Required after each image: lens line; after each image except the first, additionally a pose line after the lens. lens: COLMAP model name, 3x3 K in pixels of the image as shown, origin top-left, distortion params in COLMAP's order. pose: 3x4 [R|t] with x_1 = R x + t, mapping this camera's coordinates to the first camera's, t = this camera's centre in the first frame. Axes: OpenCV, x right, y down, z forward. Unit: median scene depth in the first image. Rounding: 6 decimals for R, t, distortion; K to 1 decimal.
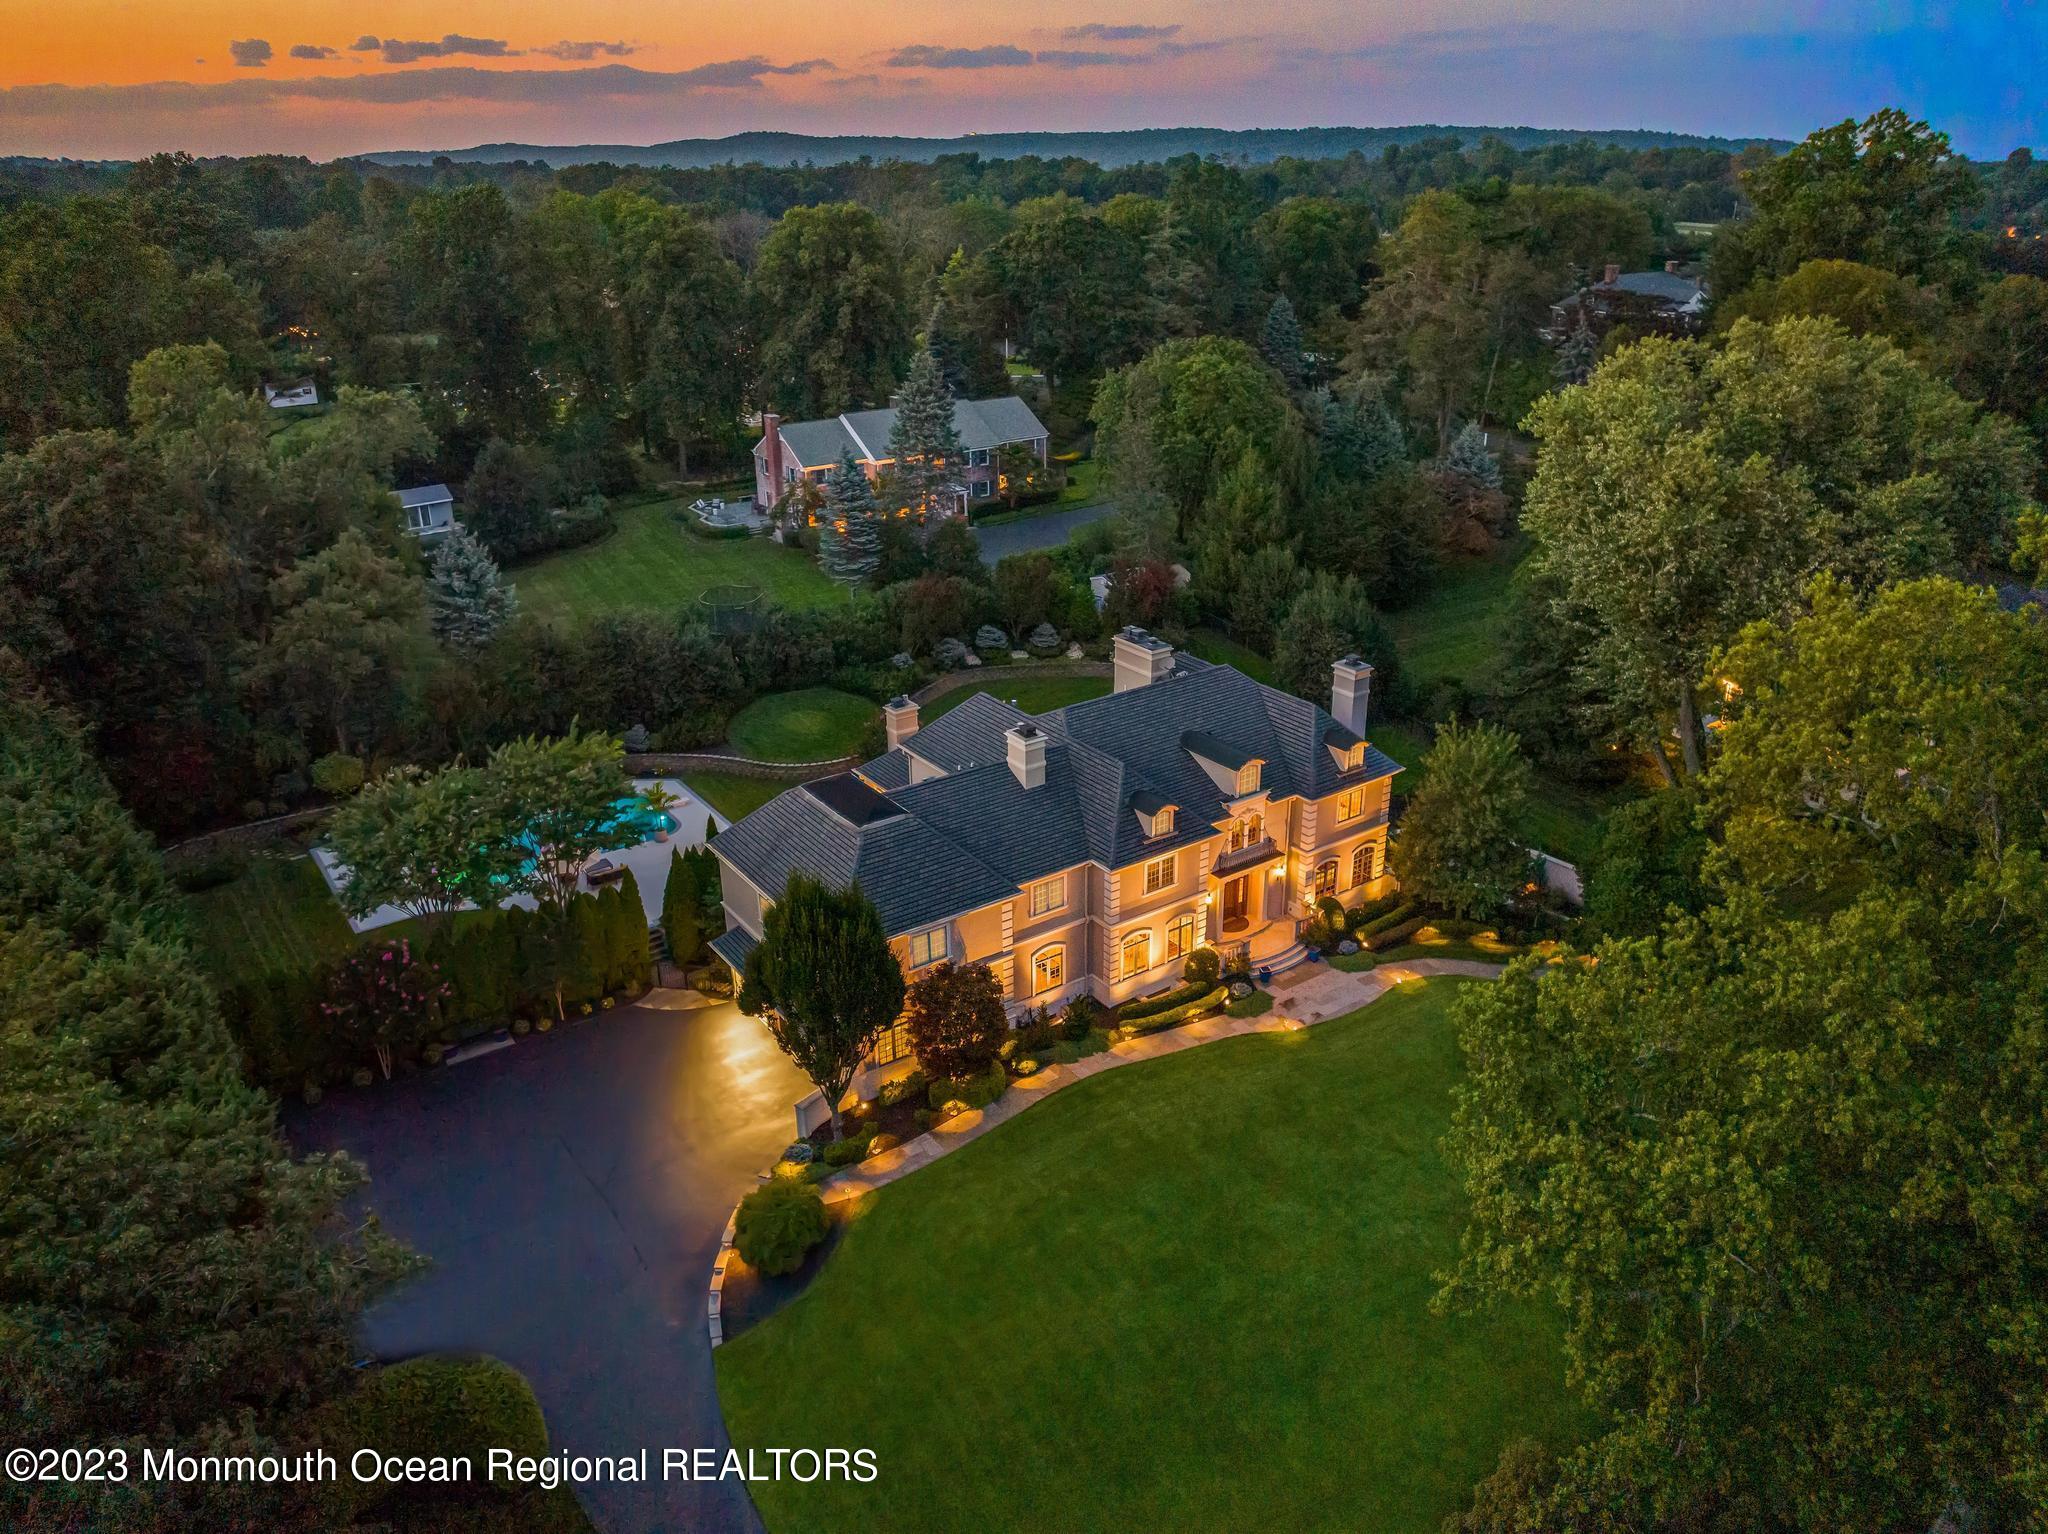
lens RADIAL K [[1477.4, 0, 1024.0], [0, 1477.4, 767.0], [0, 0, 1]] dist [-0.027256, -0.001706]
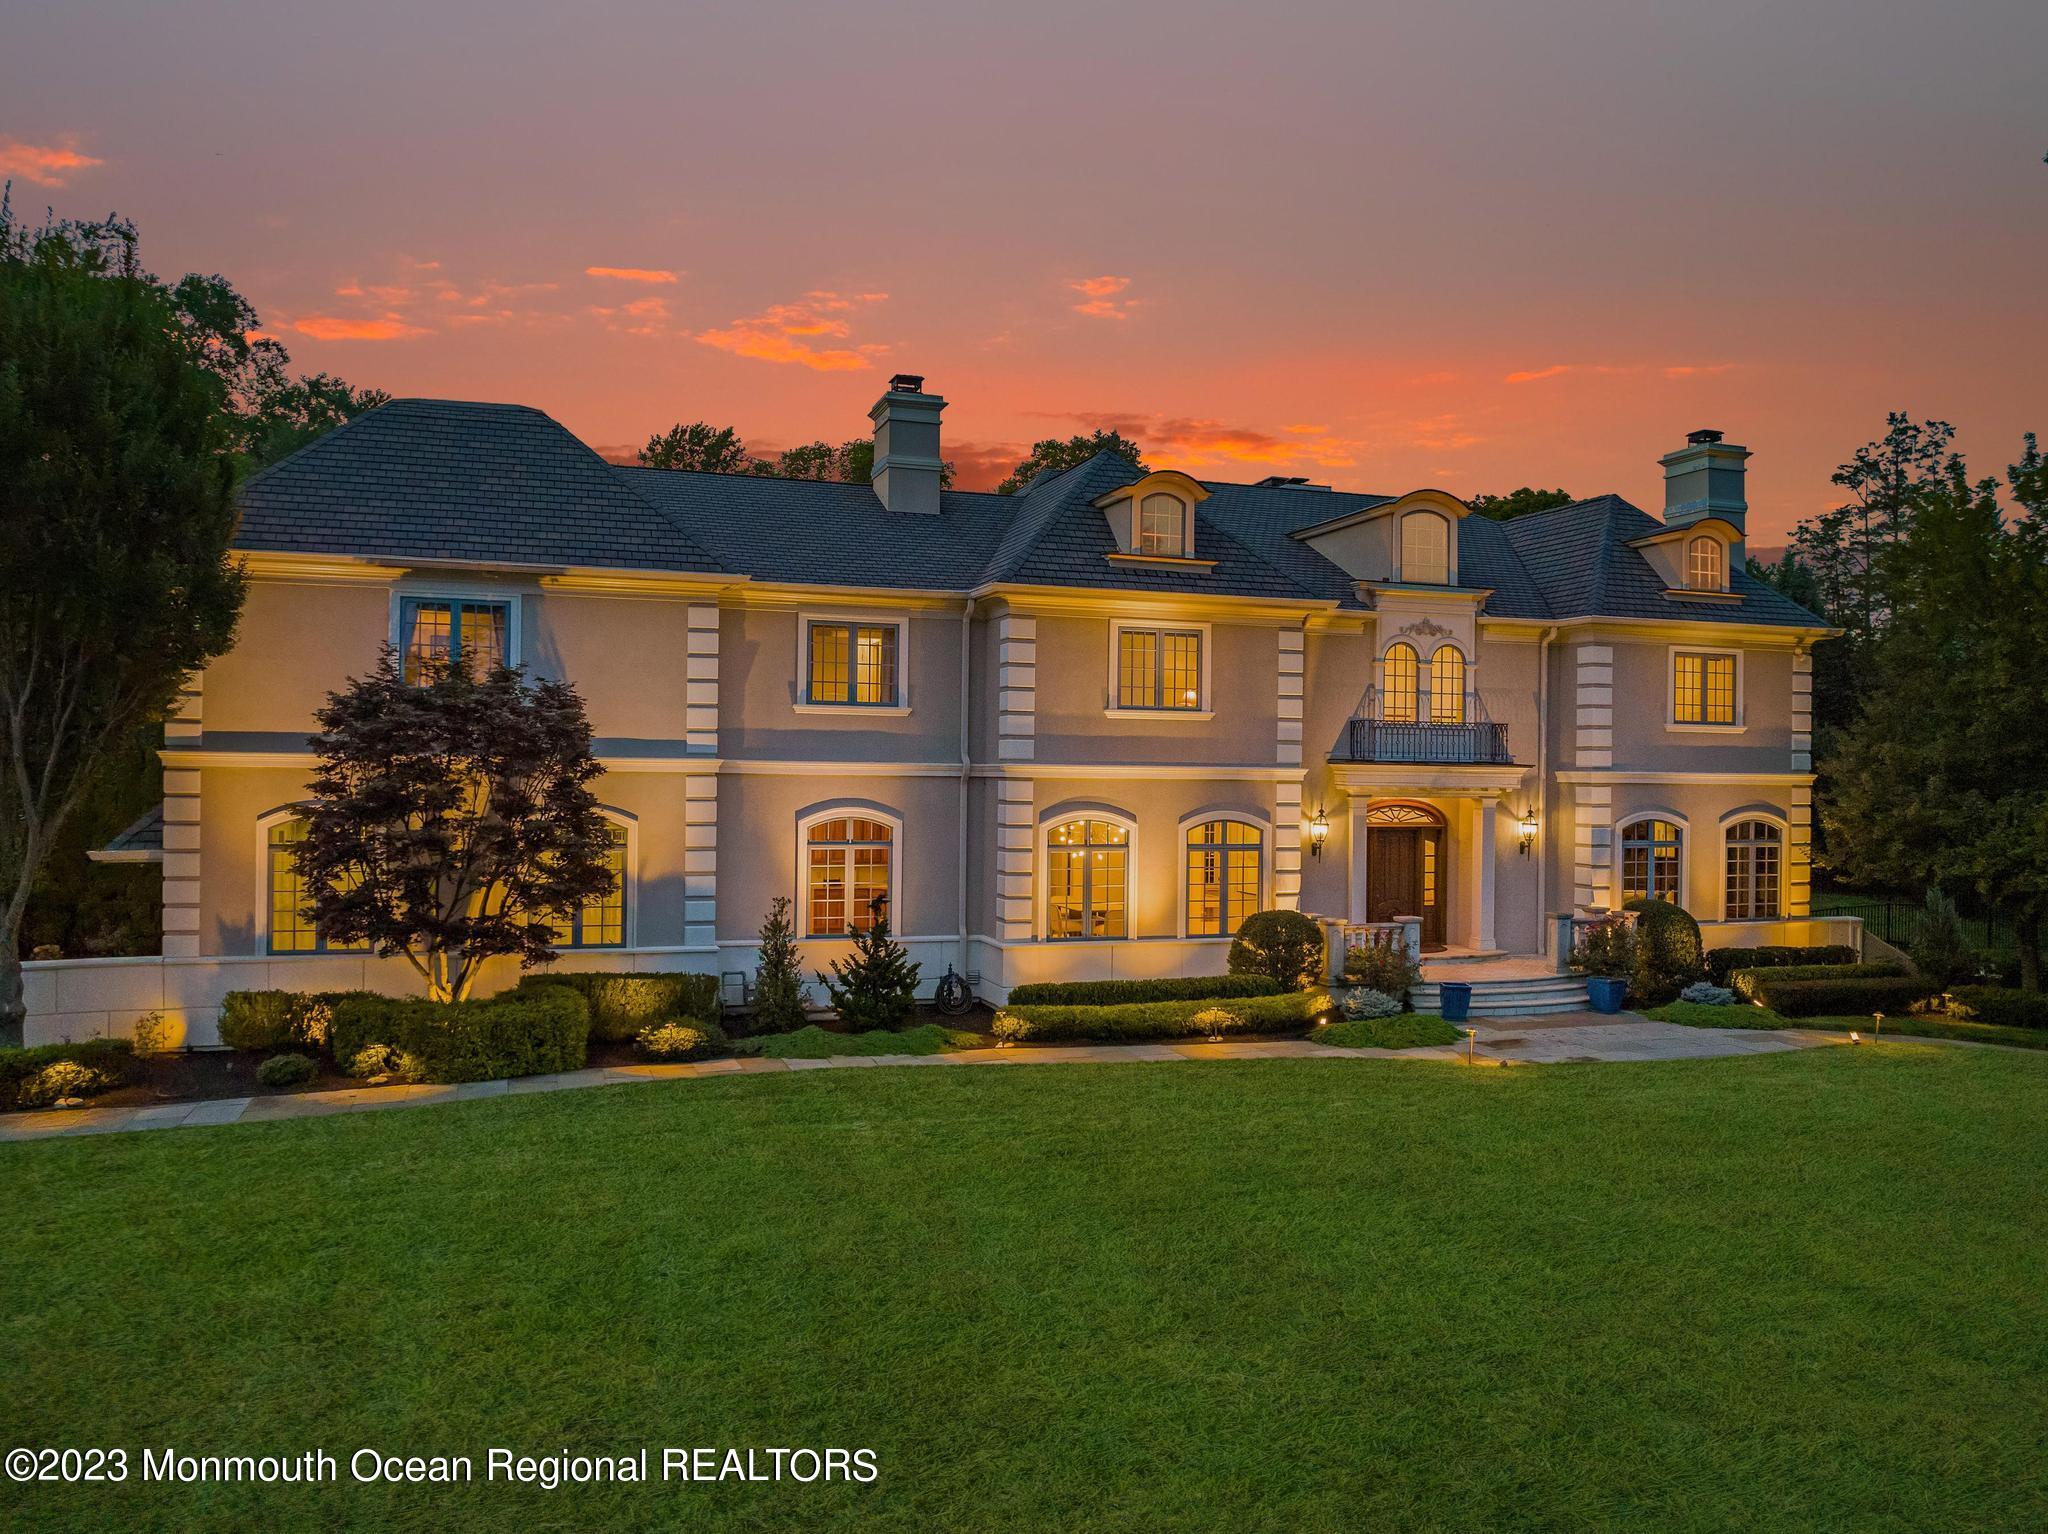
lens RADIAL K [[1477.4, 0, 1024.0], [0, 1477.4, 767.0], [0, 0, 1]] dist [-0.027256, -0.001706]
pose [[0.958227, 0.026560, -0.284773, 0.156375], [-0.136069, 0.918114, -0.372226, 0.227988], [0.251568, 0.395426, 0.883375, 0.598089]]
